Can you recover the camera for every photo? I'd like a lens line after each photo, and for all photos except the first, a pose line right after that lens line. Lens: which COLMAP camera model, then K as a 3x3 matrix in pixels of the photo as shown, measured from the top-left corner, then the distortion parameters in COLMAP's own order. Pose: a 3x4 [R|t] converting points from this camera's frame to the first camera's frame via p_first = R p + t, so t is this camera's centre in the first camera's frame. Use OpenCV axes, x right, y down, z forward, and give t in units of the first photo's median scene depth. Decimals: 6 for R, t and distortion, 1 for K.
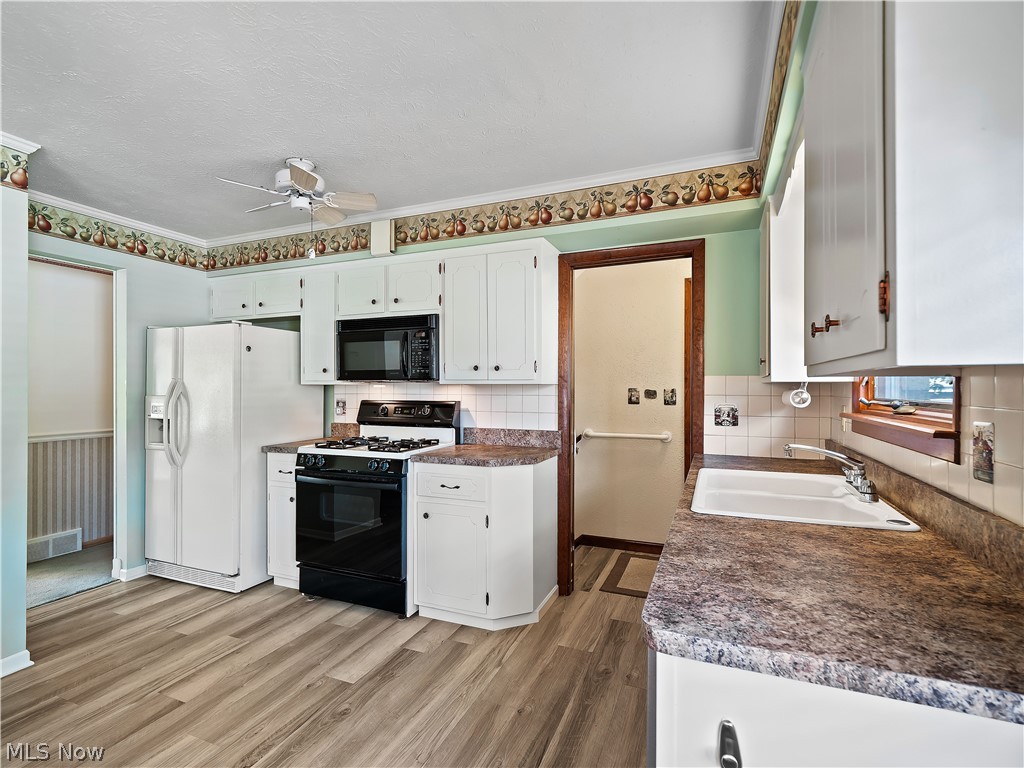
lens RADIAL K [[498.7, 0, 496.8], [0, 498.7, 389.0], [0, 0, 1]] dist [0.001733, -0.006880]
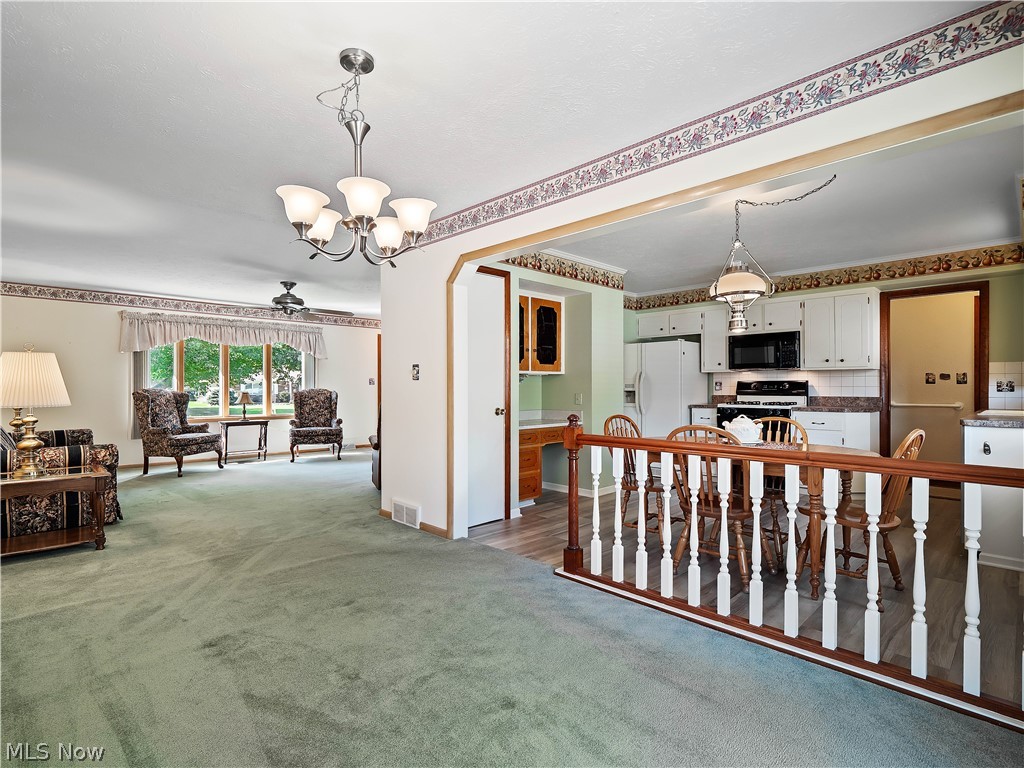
lens RADIAL K [[498.7, 0, 511.0], [0, 498.7, 387.0], [0, 0, 1]] dist [0.001733, -0.006880]
pose [[0.923999, -0.001970, -0.382389, -0.406821], [0.002579, 0.999996, 0.001079, 0.047954], [0.382385, -0.001983, 0.924001, -1.093341]]
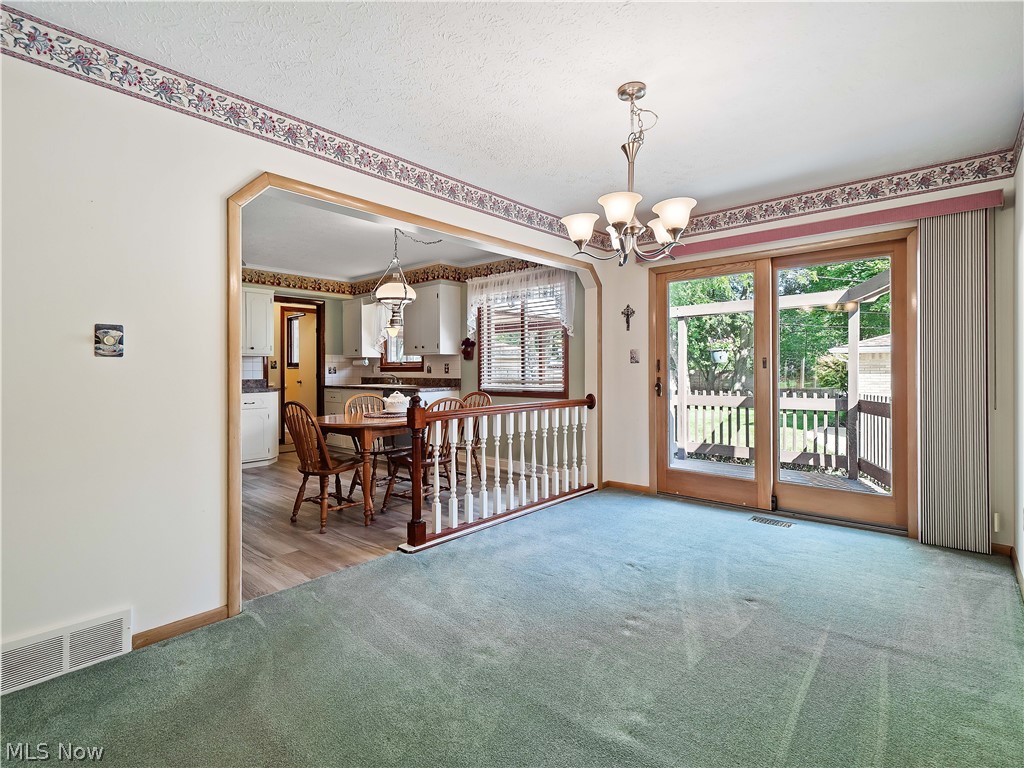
lens RADIAL K [[498.7, 0, 505.6], [0, 498.7, 368.9], [0, 0, 1]] dist [0.001733, -0.006880]
pose [[0.334711, -0.000174, 0.942321, -1.570419], [0.003540, 0.999993, -0.001073, 0.048467], [-0.942314, 0.003695, 0.334710, -0.674878]]
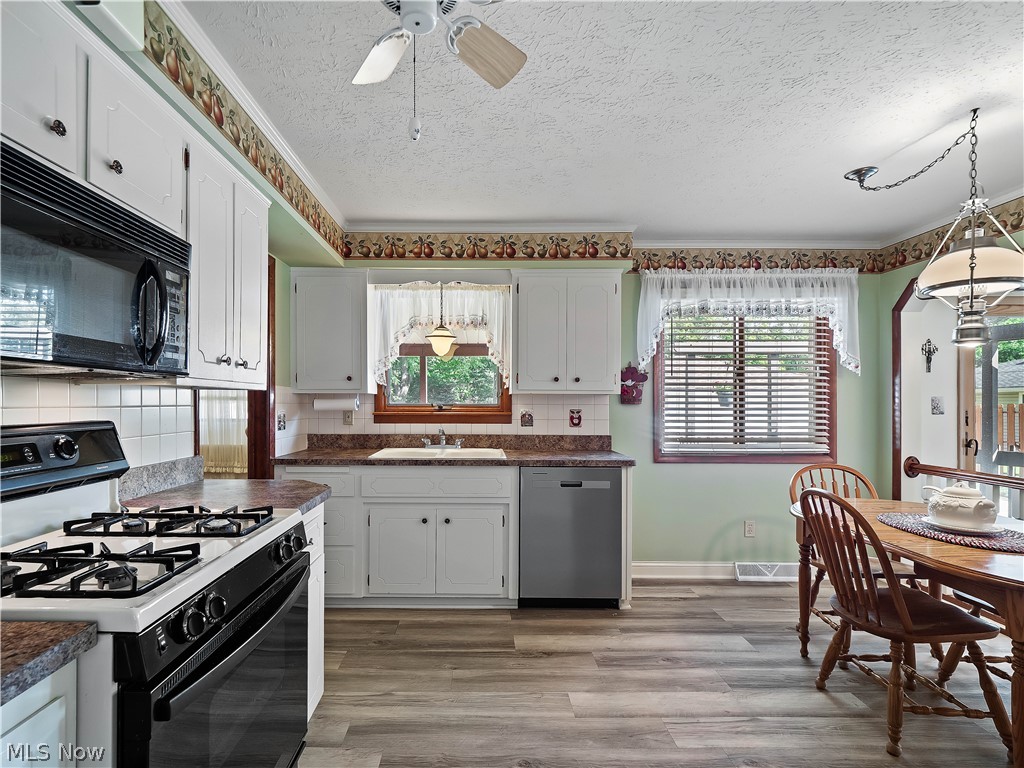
lens RADIAL K [[498.7, 0, 481.6], [0, 498.7, 407.2], [0, 0, 1]] dist [0.001733, -0.006880]
pose [[-0.381192, -0.013908, 0.924391, -0.723142], [-0.003658, 0.999902, 0.013536, 0.003323], [-0.924489, 0.001778, -0.381206, 0.887962]]
